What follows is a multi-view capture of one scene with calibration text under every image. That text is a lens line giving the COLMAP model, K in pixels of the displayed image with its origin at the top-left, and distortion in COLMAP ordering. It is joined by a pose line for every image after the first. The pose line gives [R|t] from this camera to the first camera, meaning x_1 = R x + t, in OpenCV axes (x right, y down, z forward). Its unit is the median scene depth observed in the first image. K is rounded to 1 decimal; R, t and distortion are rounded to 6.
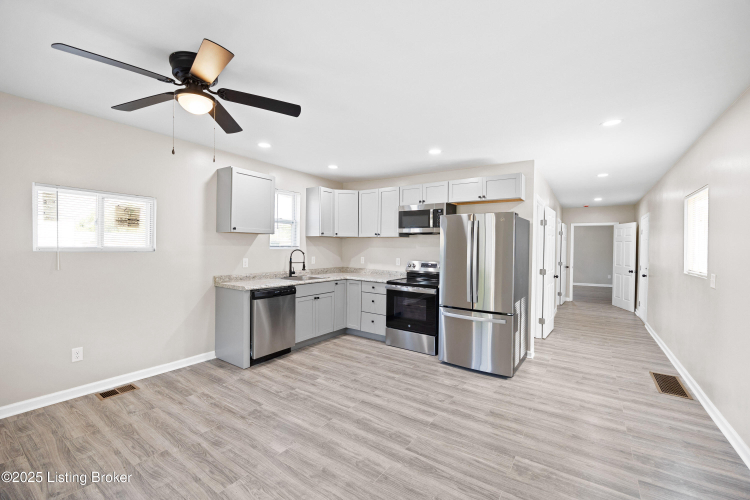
lens RADIAL K [[320.5, 0, 370.9], [0, 320.5, 247.2], [0, 0, 1]] dist [-0.010319, 0.000037]
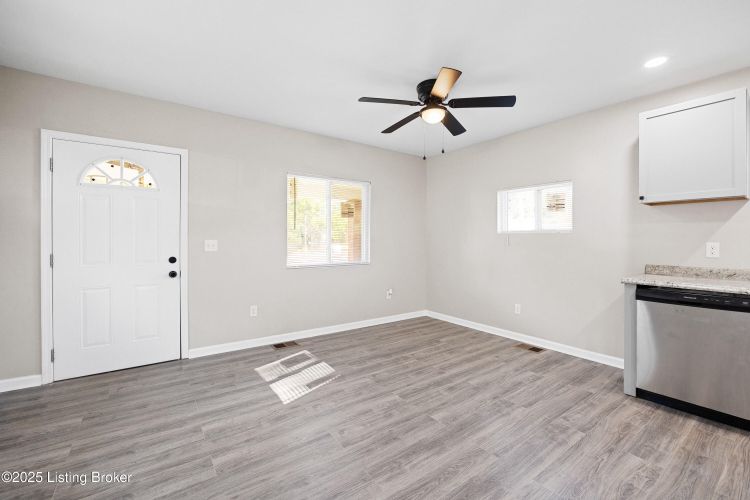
lens RADIAL K [[320.5, 0, 379.8], [0, 320.5, 242.3], [0, 0, 1]] dist [-0.010319, 0.000037]
pose [[-0.322210, -0.008607, -0.946629, 0.567433], [-0.012640, 0.999909, -0.004789, 0.067115], [0.946584, 0.010423, -0.322290, 0.883163]]
